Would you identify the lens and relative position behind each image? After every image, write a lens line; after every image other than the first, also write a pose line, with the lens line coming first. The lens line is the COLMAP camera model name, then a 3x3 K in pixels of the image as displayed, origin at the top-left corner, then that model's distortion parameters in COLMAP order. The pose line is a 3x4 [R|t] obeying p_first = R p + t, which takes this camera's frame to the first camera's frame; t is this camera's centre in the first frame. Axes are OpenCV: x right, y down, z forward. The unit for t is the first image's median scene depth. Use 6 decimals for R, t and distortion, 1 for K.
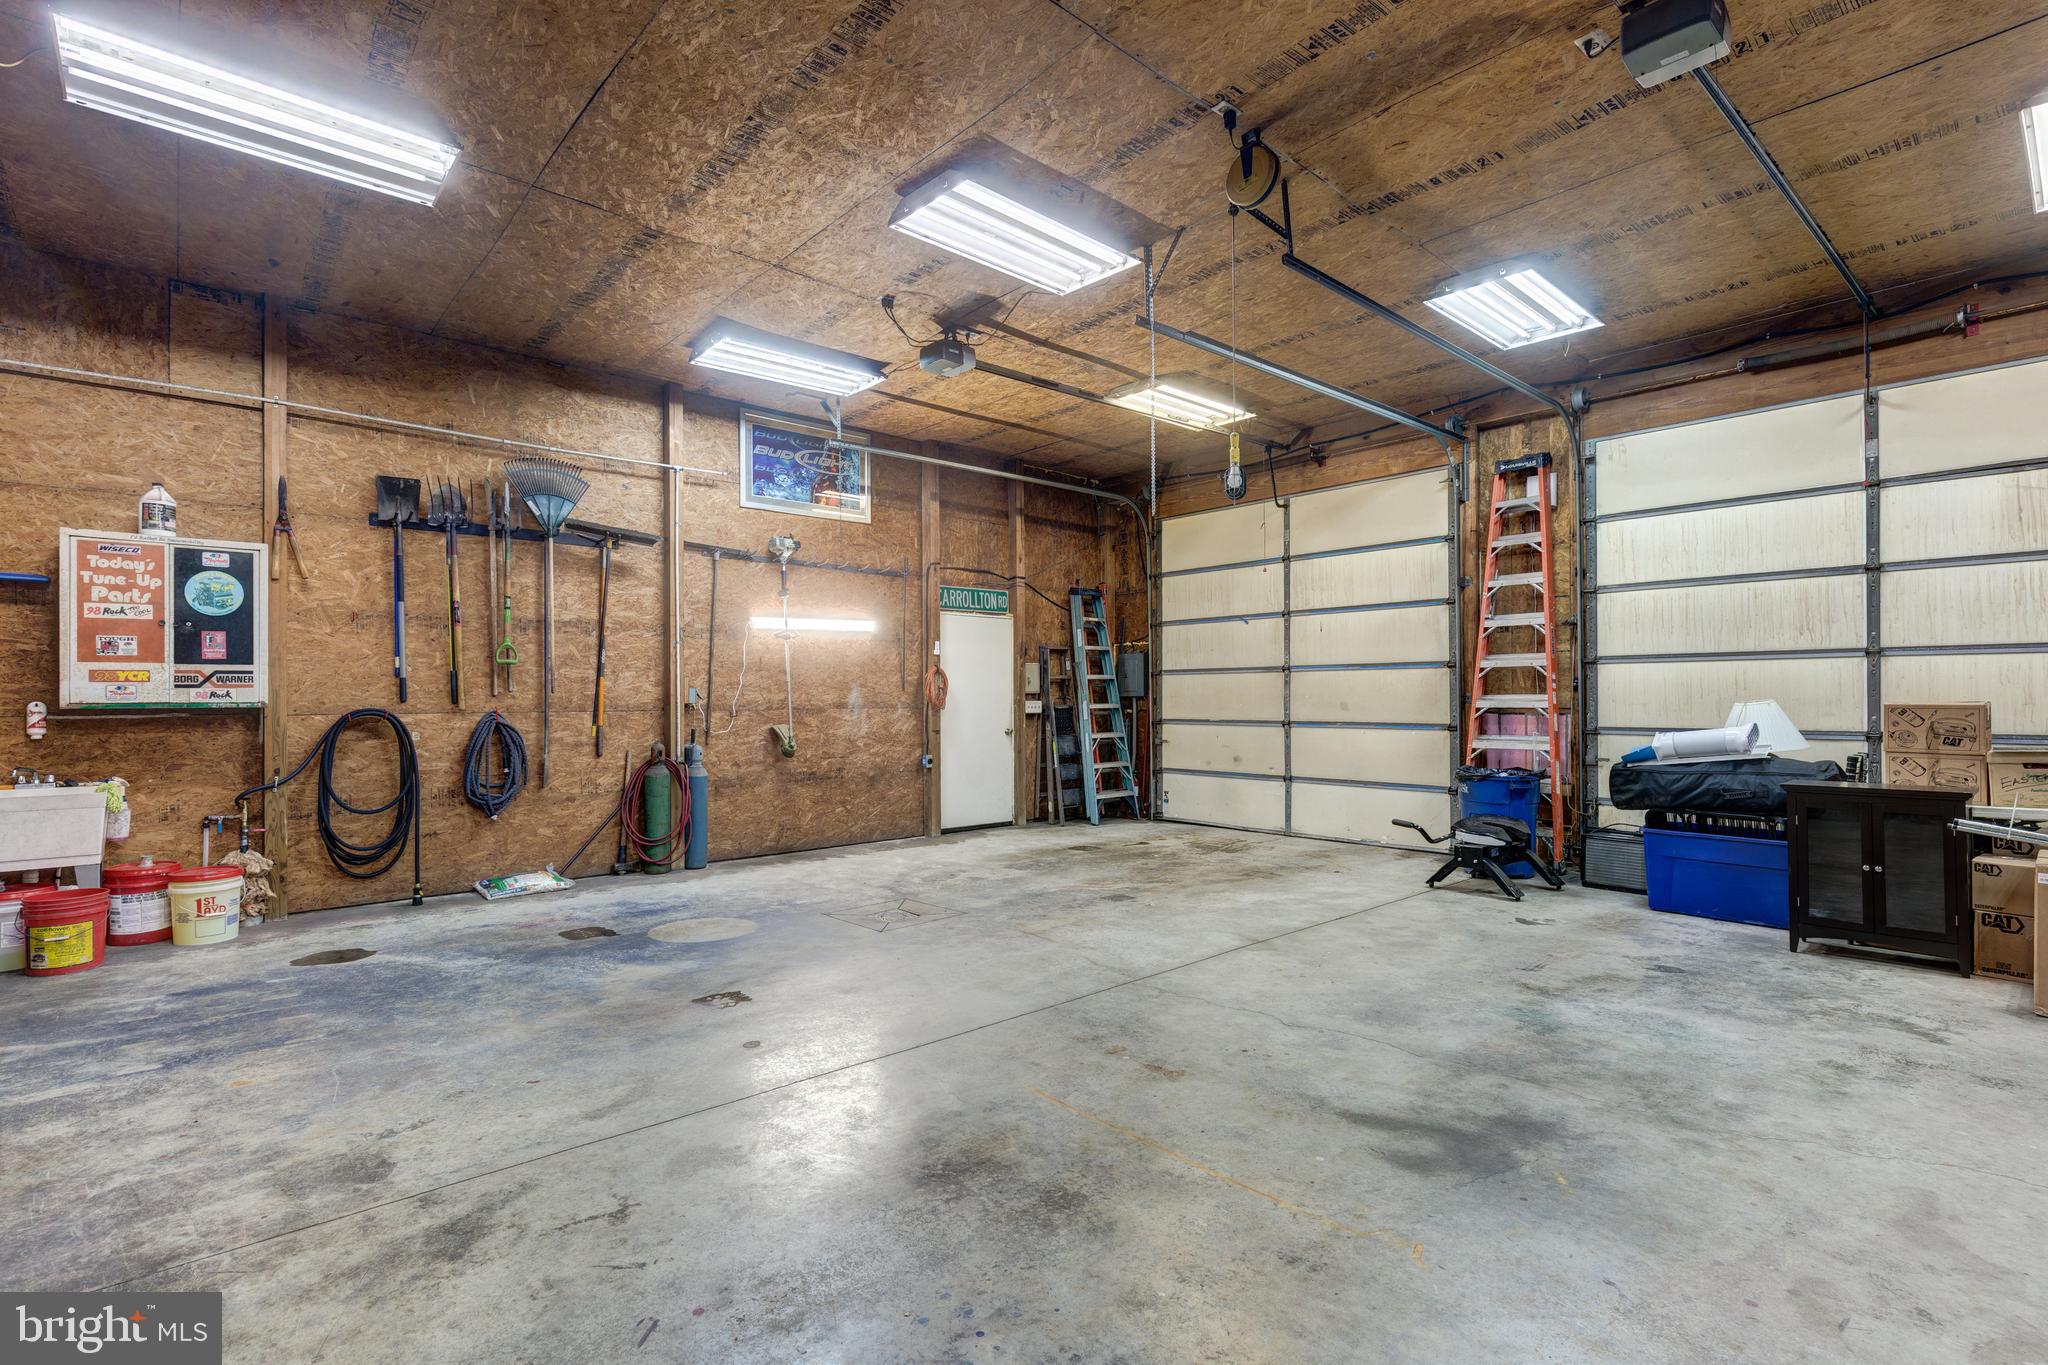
lens RADIAL K [[952.2, 0, 1012.6], [0, 952.2, 684.2], [0, 0, 1]] dist [0.002151, -0.001130]
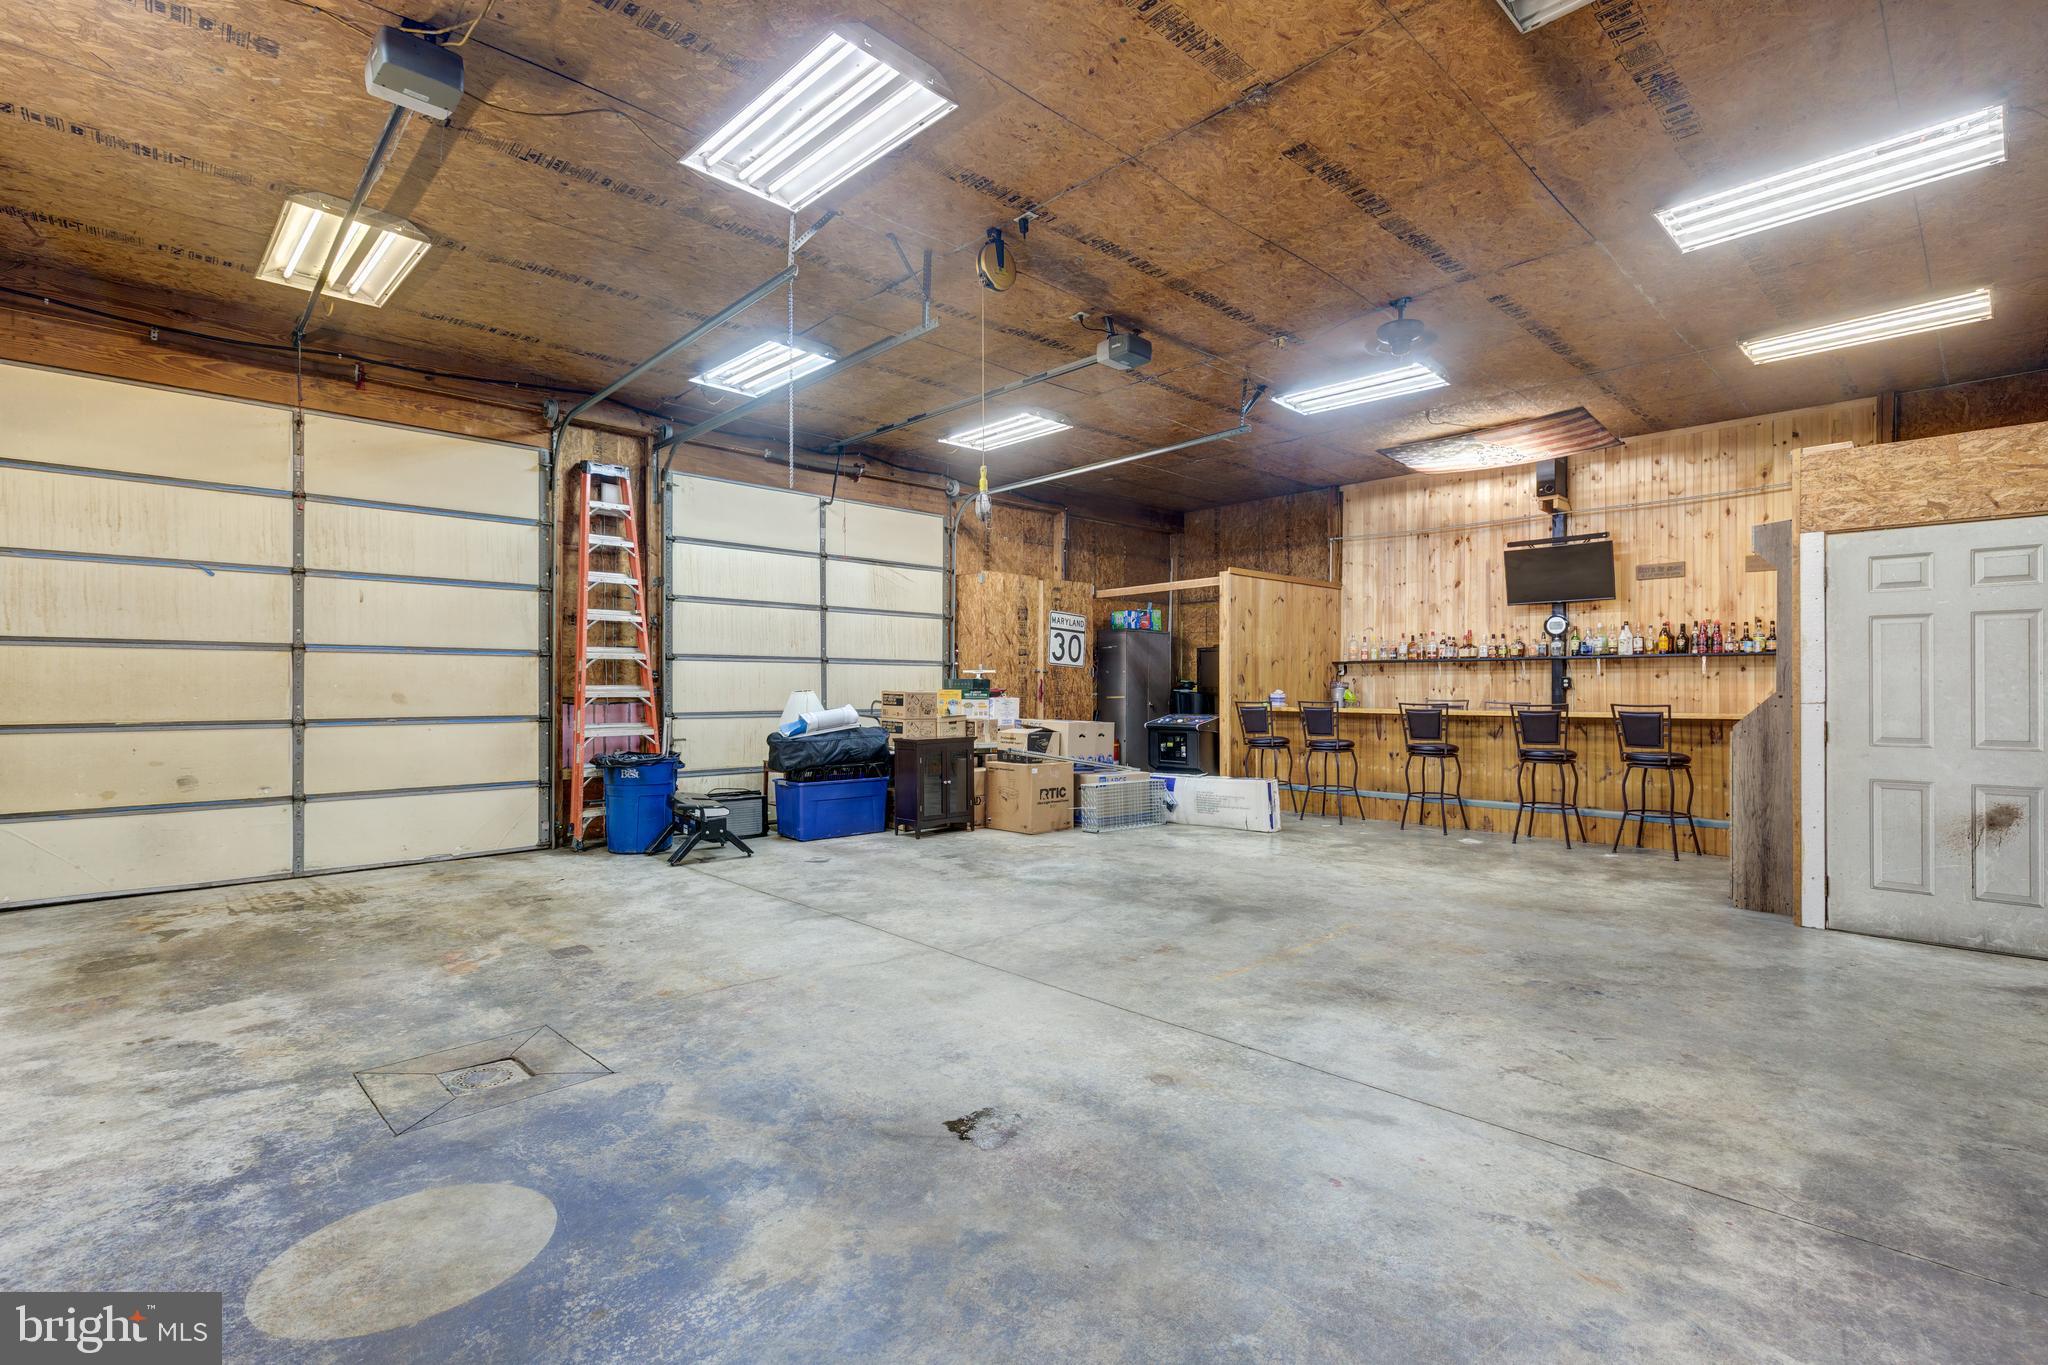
lens RADIAL K [[952.2, 0, 1029.3], [0, 952.2, 685.7], [0, 0, 1]] dist [0.002151, -0.001130]
pose [[-0.049690, 0.008677, 0.998727, -0.913307], [-0.013627, 0.999863, -0.009365, 0.023751], [-0.998672, -0.014075, -0.049565, 0.939227]]
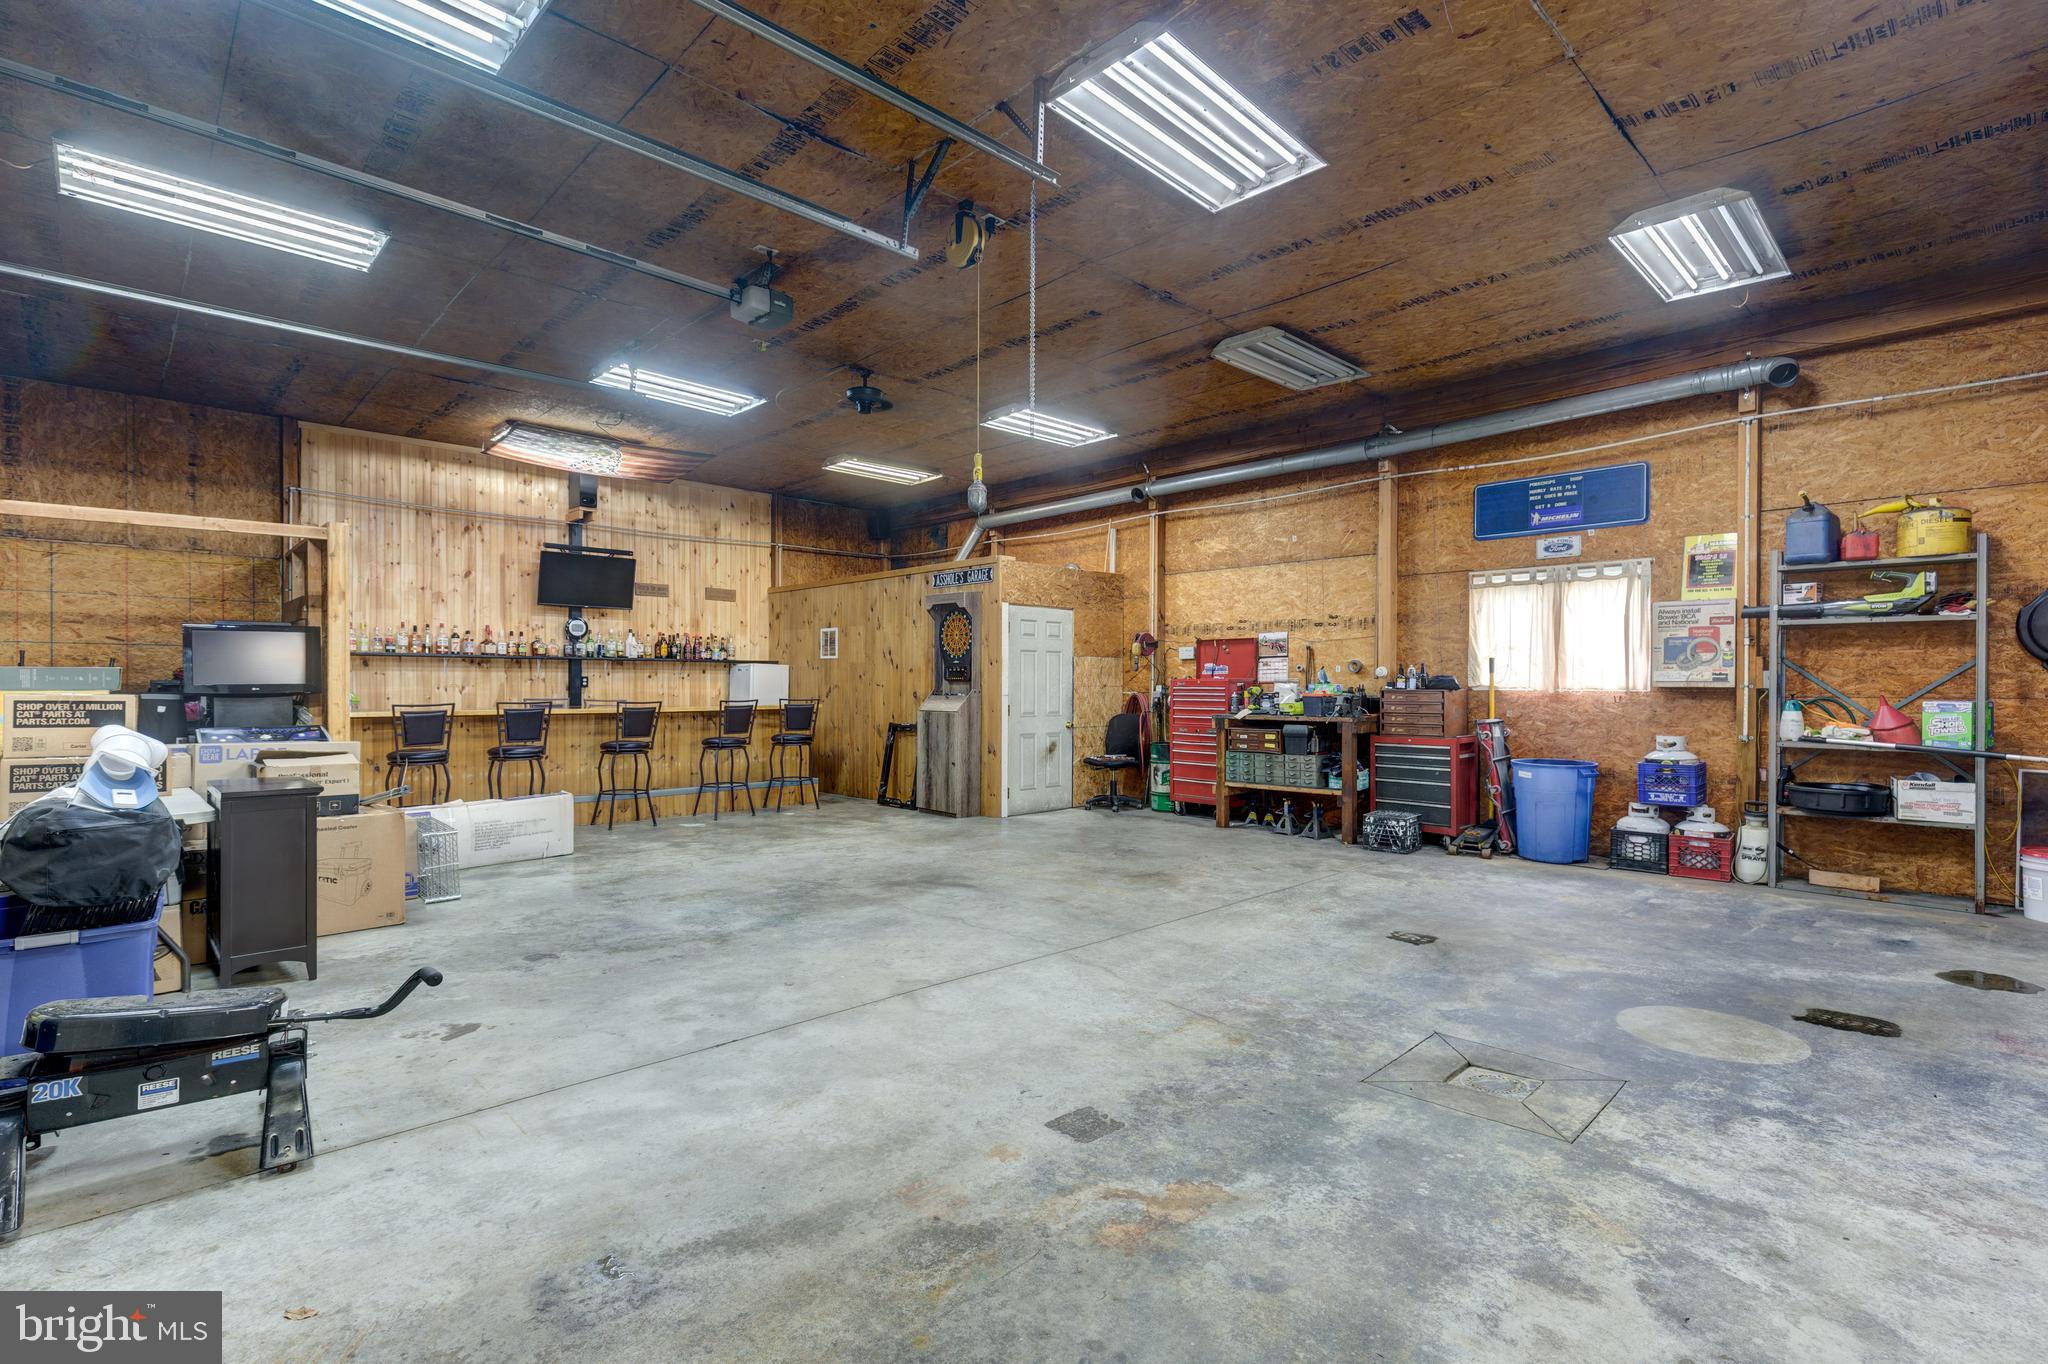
lens RADIAL K [[952.2, 0, 1025.9], [0, 952.2, 692.8], [0, 0, 1]] dist [0.002151, -0.001130]
pose [[-0.998472, 0.005157, -0.055019, 0.224822], [0.005525, 0.999963, -0.006538, 0.029049], [0.054983, -0.006832, -0.998464, 2.012577]]
